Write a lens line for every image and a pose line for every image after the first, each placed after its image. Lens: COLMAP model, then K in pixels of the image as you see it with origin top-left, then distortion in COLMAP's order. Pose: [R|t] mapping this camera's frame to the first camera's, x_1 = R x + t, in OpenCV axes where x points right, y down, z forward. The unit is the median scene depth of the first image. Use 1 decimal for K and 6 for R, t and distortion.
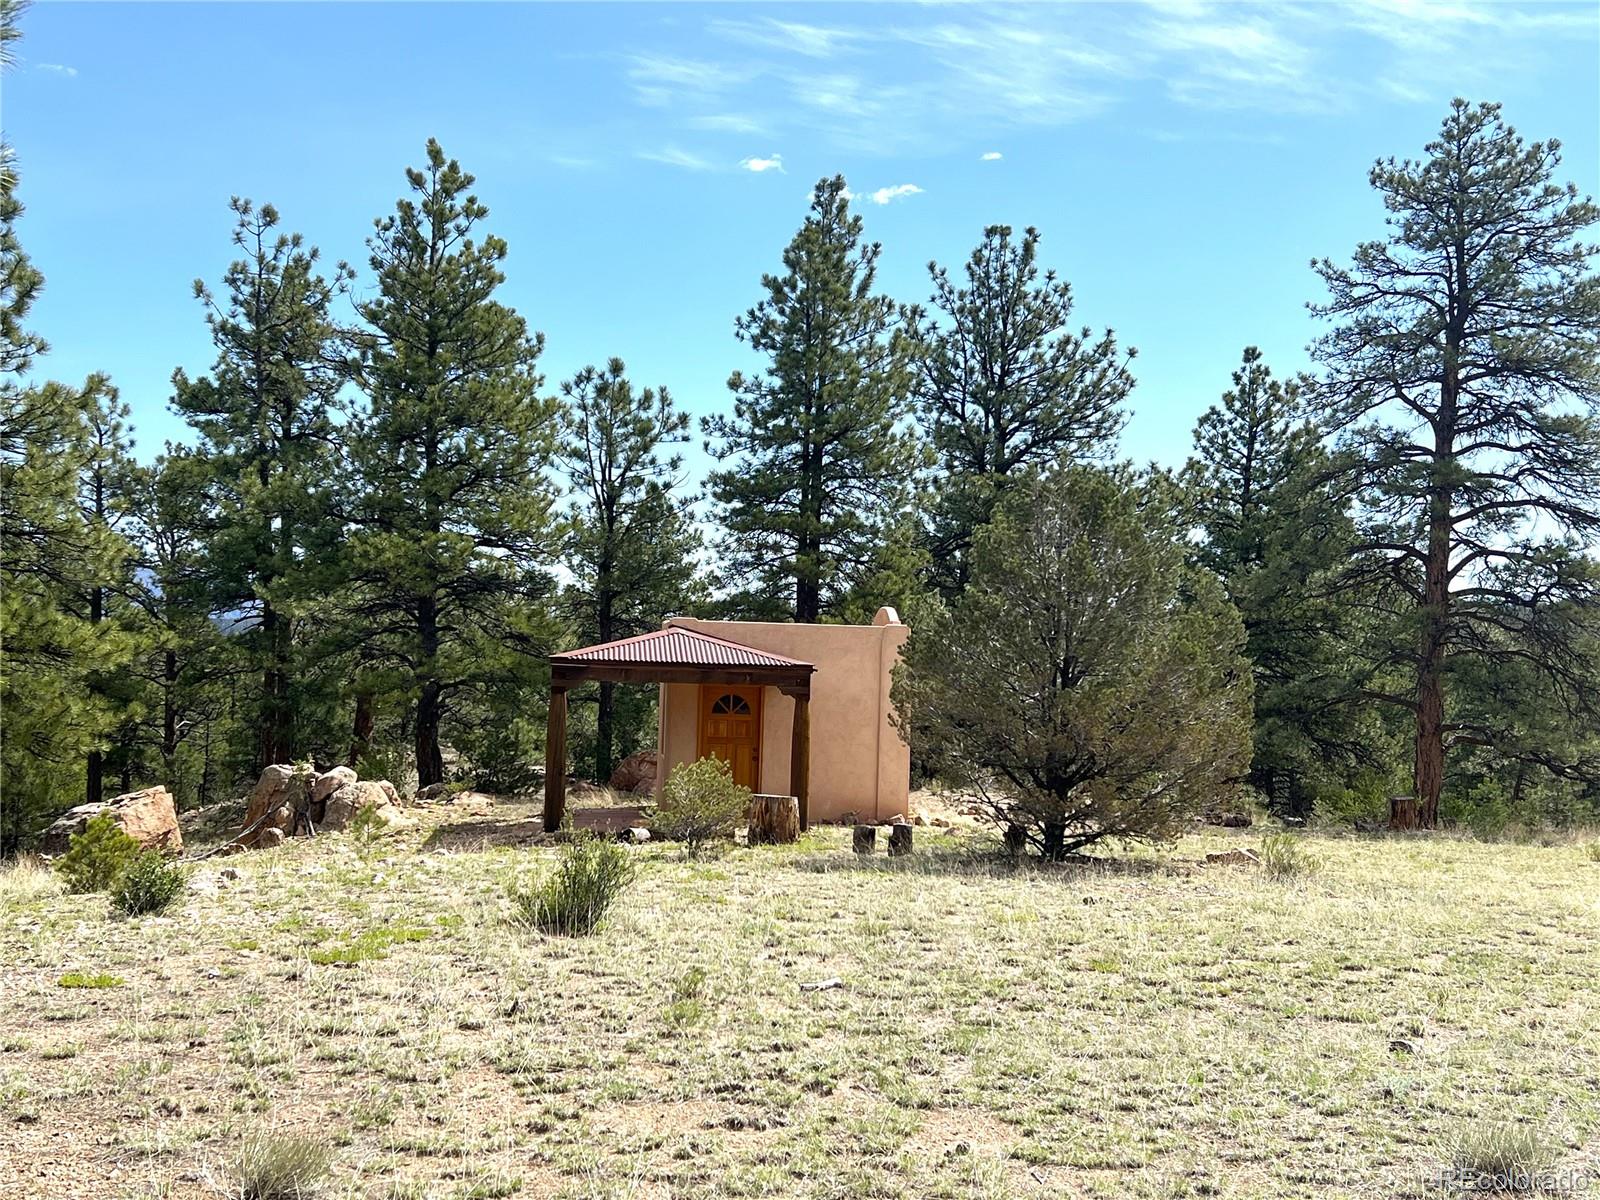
lens RADIAL K [[1881.7, 0, 795.2], [0, 1881.7, 596.9], [0, 0, 1]] dist [0.074836, 0.000000]
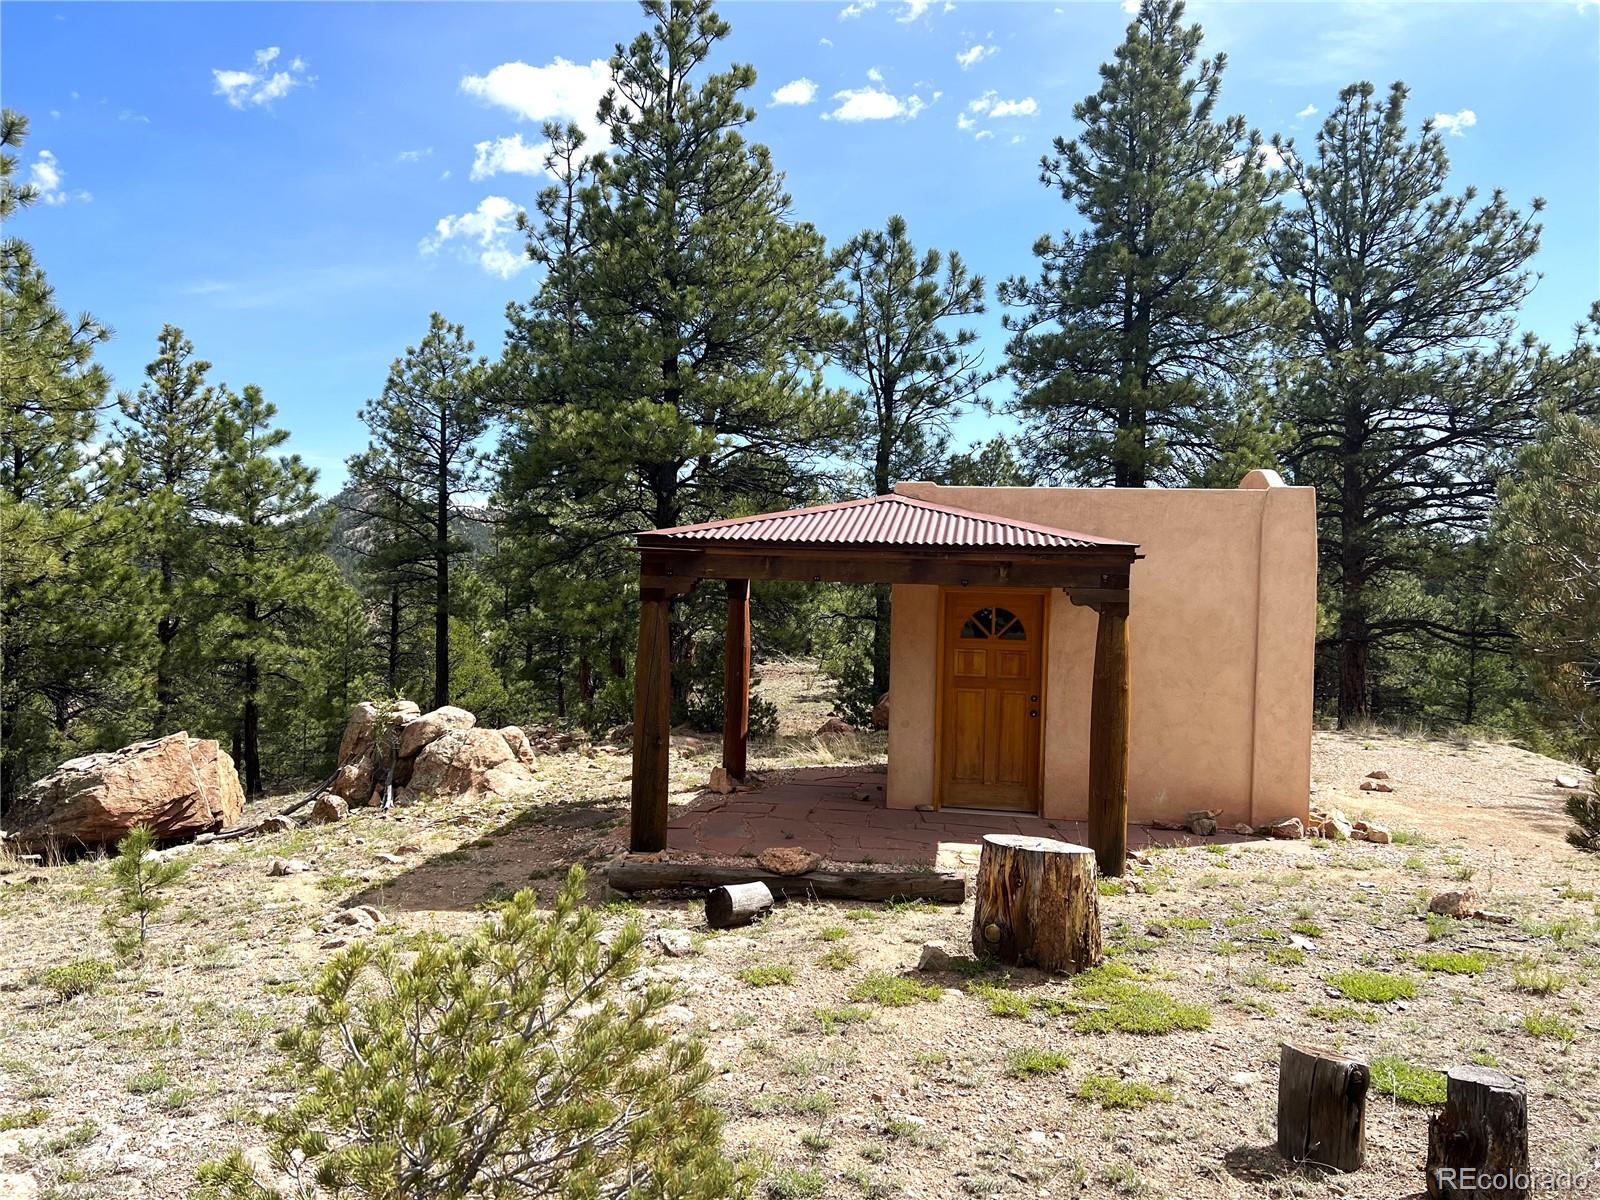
lens RADIAL K [[1197.1, 0, 786.8], [0, 1197.1, 613.1], [0, 0, 1]] dist [0.029249, -0.023971]
pose [[0.963053, 0.003381, -0.269291, 0.004089], [0.009476, 0.998877, 0.046429, 0.025973], [0.269145, -0.047265, 0.961939, 0.451682]]
